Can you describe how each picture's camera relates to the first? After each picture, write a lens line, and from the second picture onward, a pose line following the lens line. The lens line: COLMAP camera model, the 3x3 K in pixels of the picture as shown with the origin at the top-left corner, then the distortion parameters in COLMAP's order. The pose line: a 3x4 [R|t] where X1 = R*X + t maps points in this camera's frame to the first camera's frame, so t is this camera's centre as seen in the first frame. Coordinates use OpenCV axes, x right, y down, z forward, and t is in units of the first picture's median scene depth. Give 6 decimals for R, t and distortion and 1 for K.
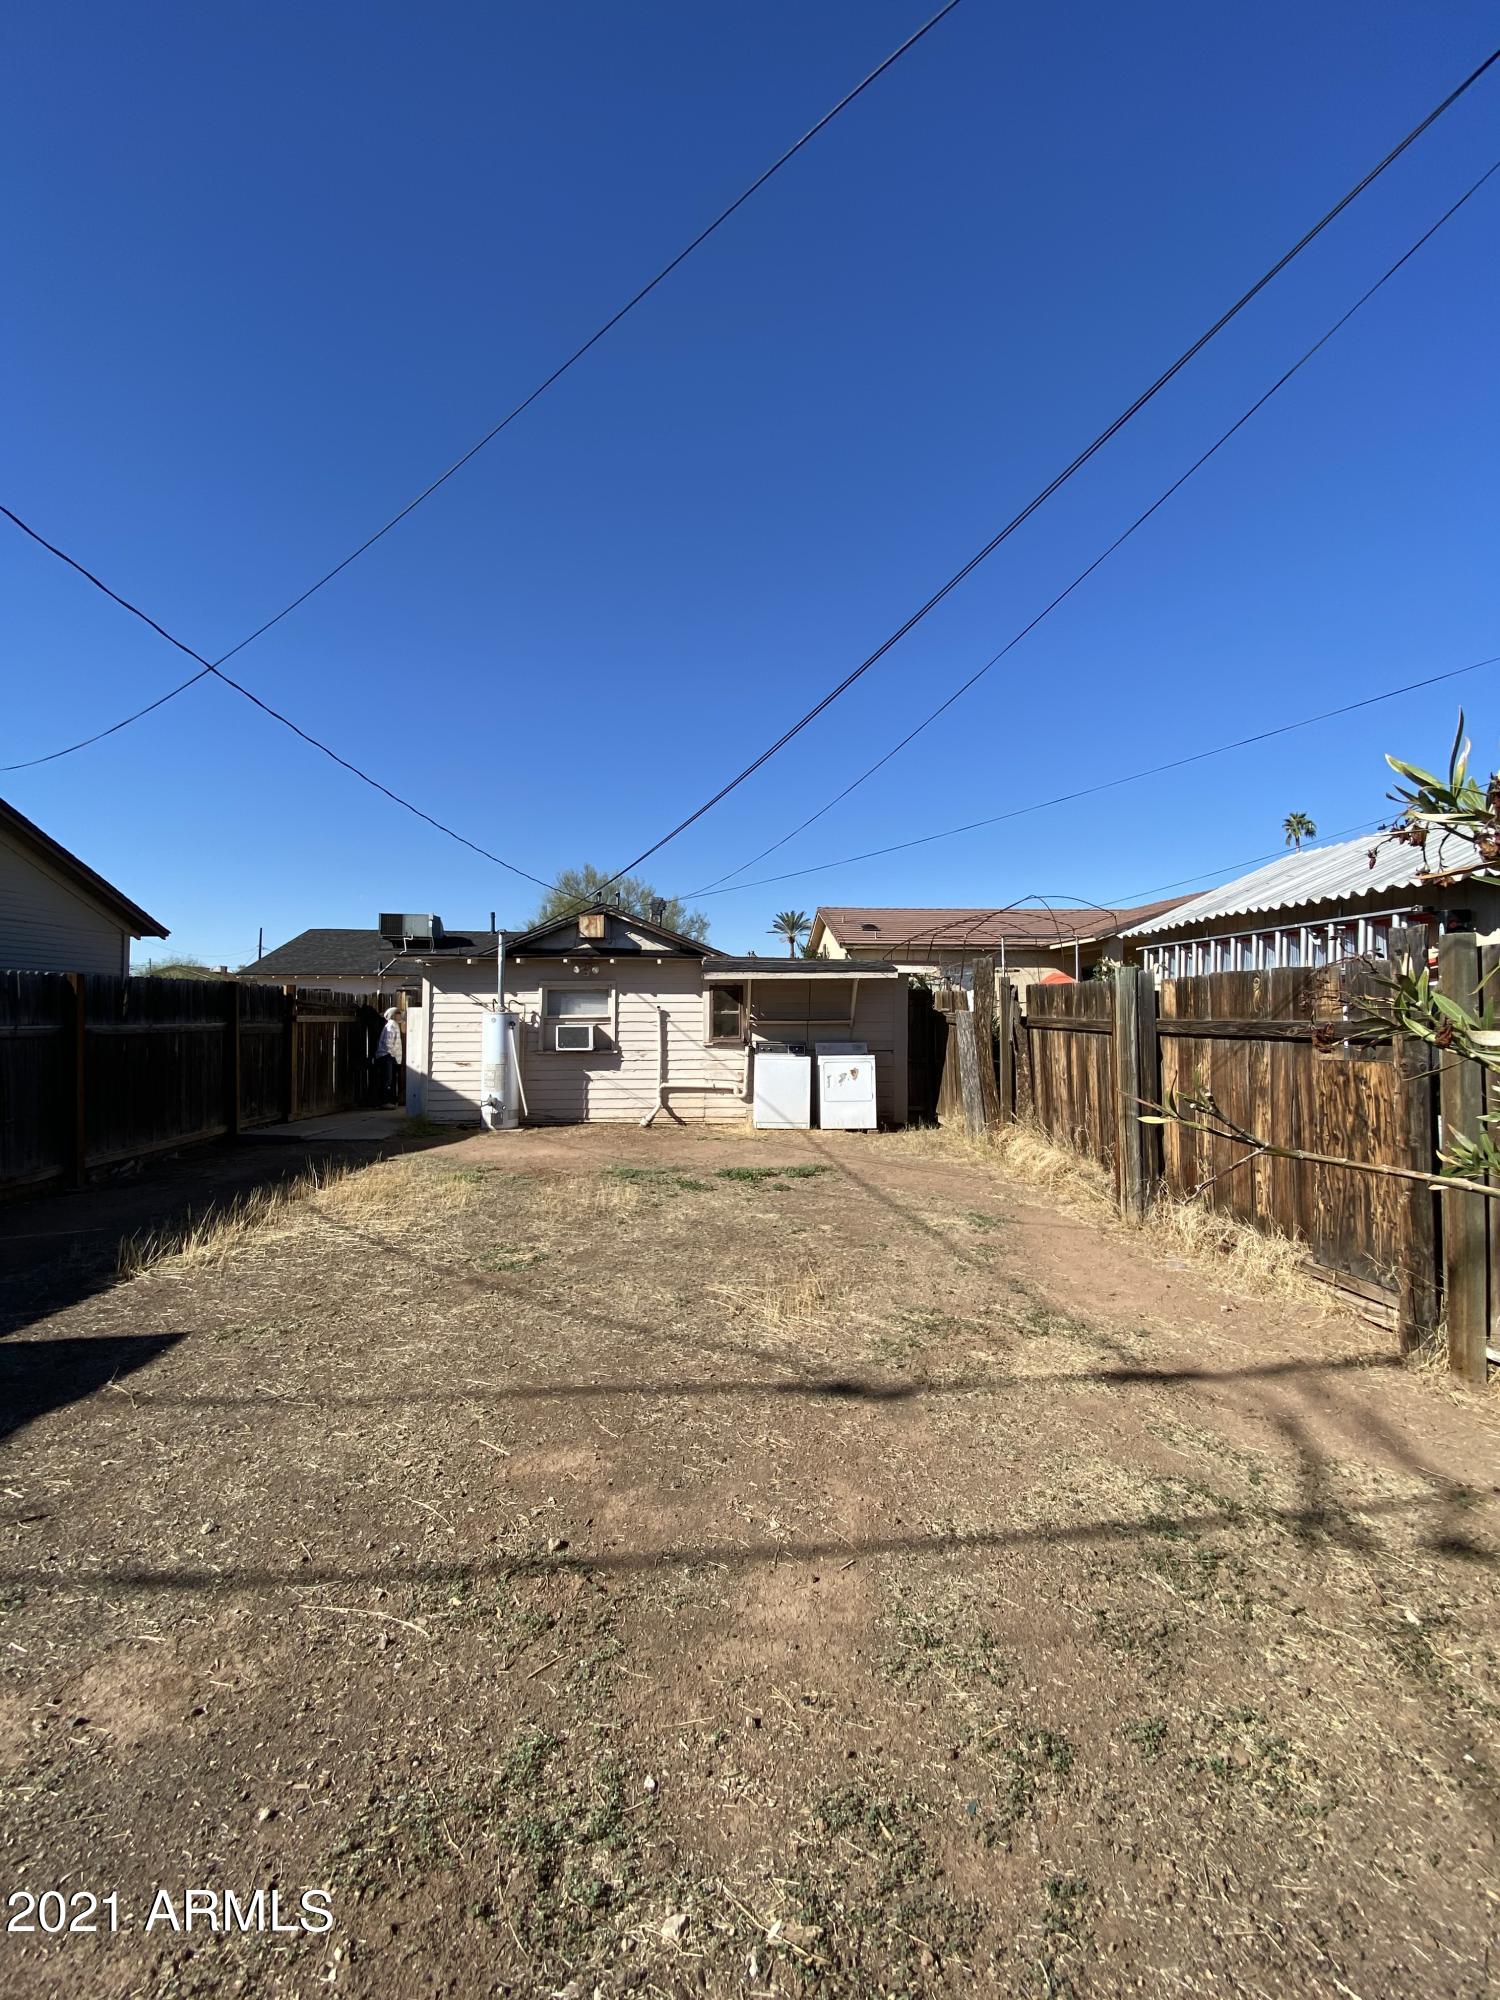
lens RADIAL K [[812.8, 0, 744.6], [0, 812.8, 985.5], [0, 0, 1]] dist [0.007114, -0.013402]
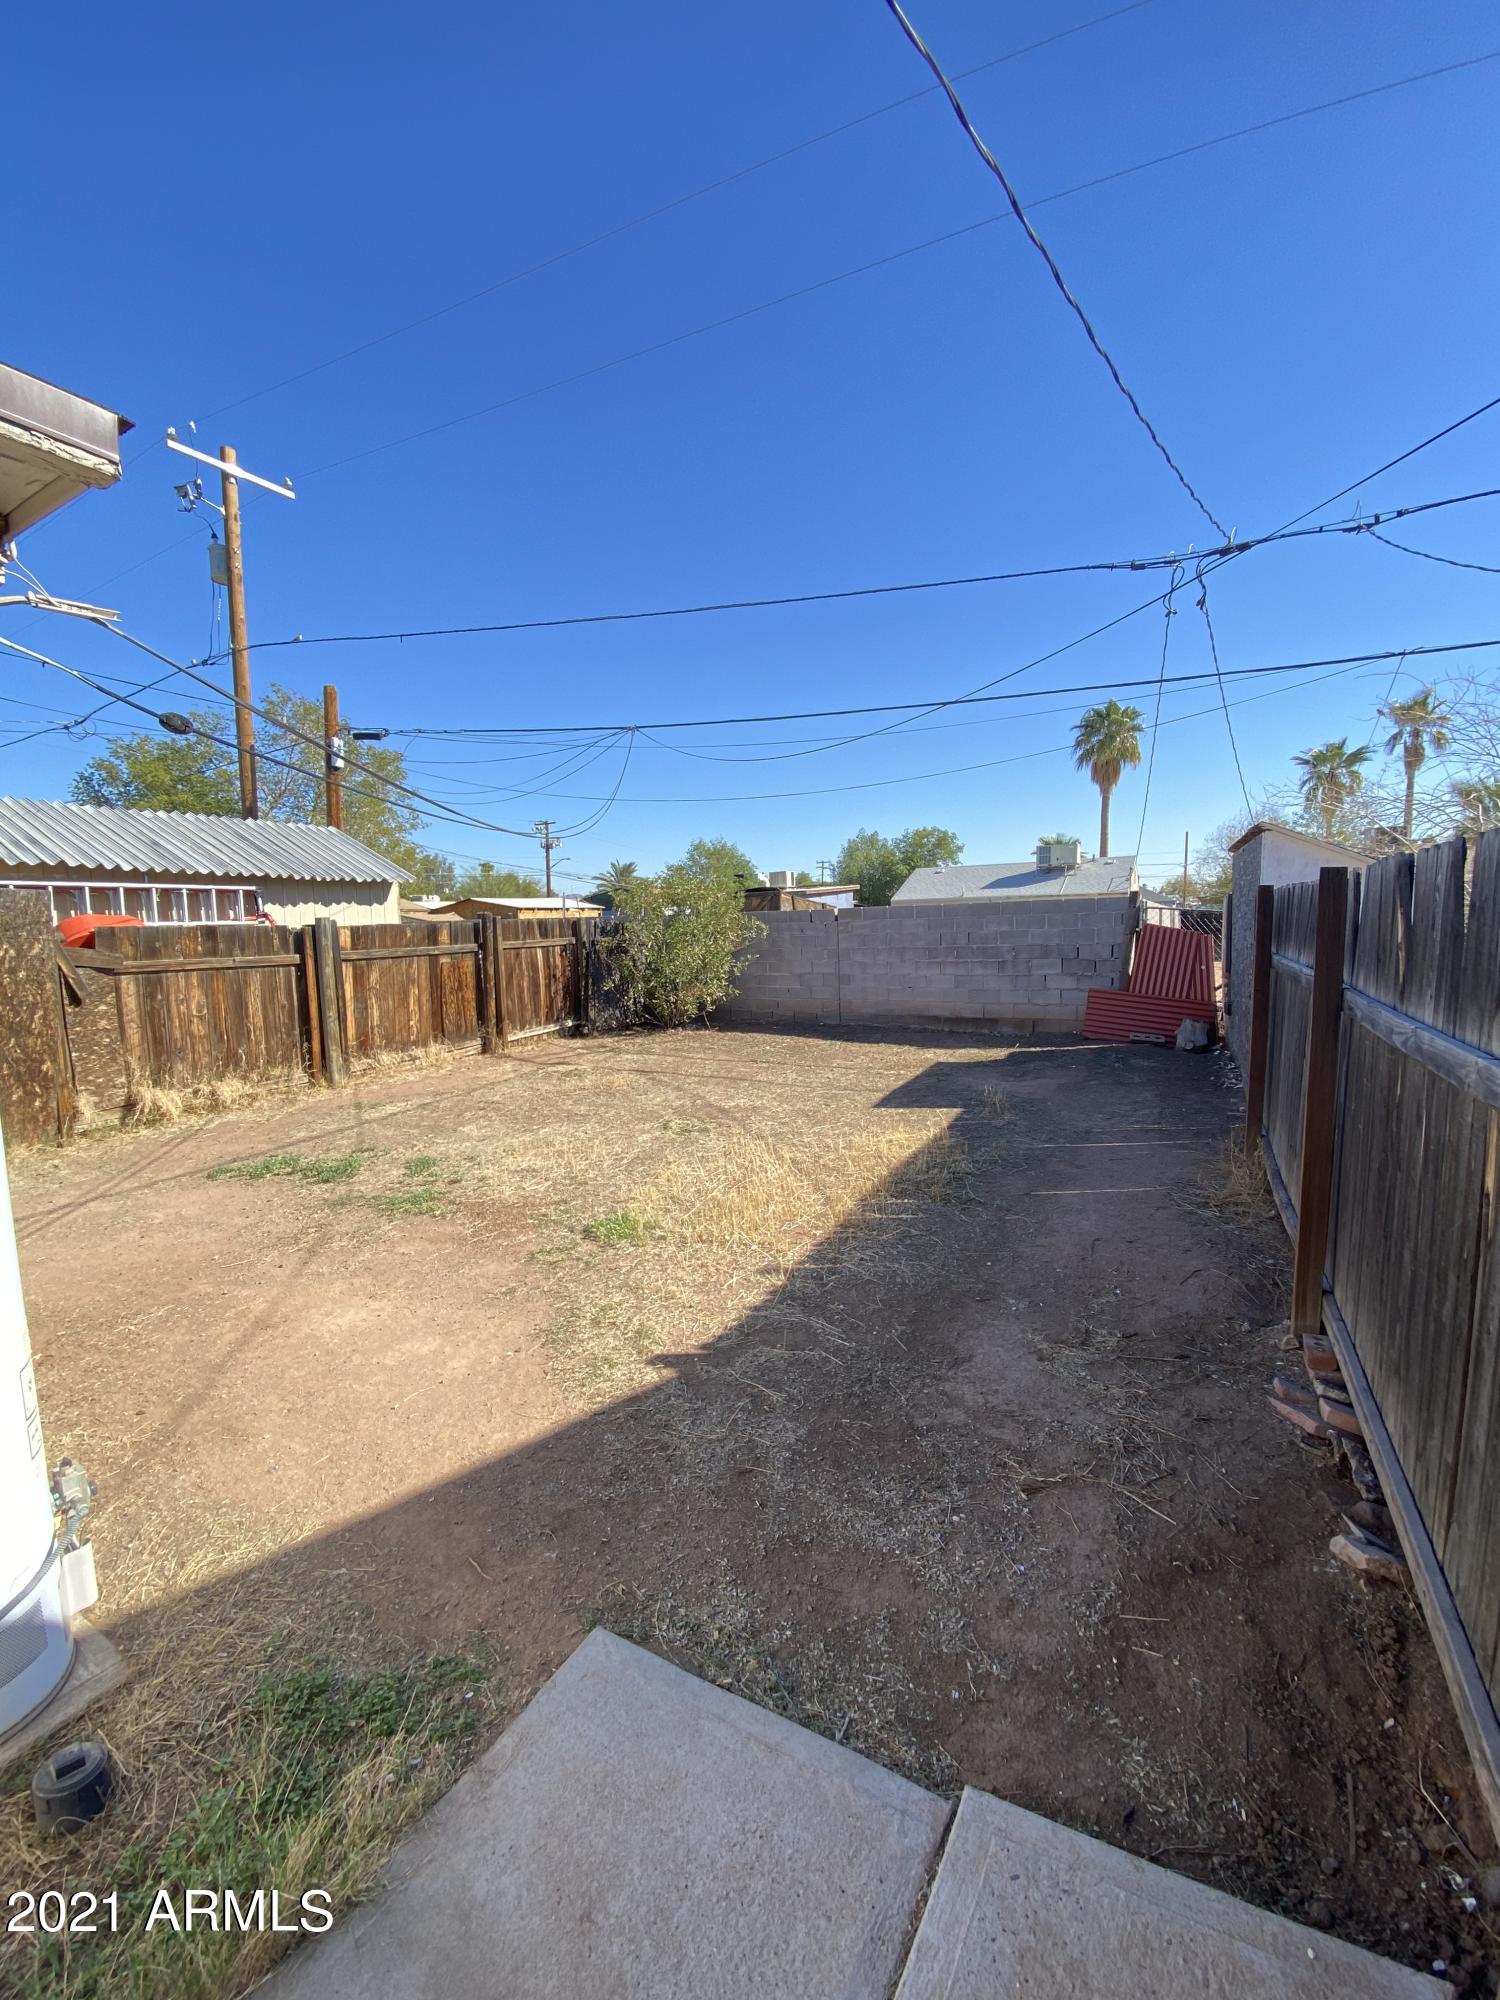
lens RADIAL K [[812.8, 0, 753.8], [0, 812.8, 1001.3], [0, 0, 1]] dist [0.007114, -0.013402]
pose [[-0.862359, -0.043689, 0.504408, -0.739263], [-0.005139, 0.996974, 0.077567, 0.008541], [-0.506271, 0.064298, -0.859974, 1.477002]]
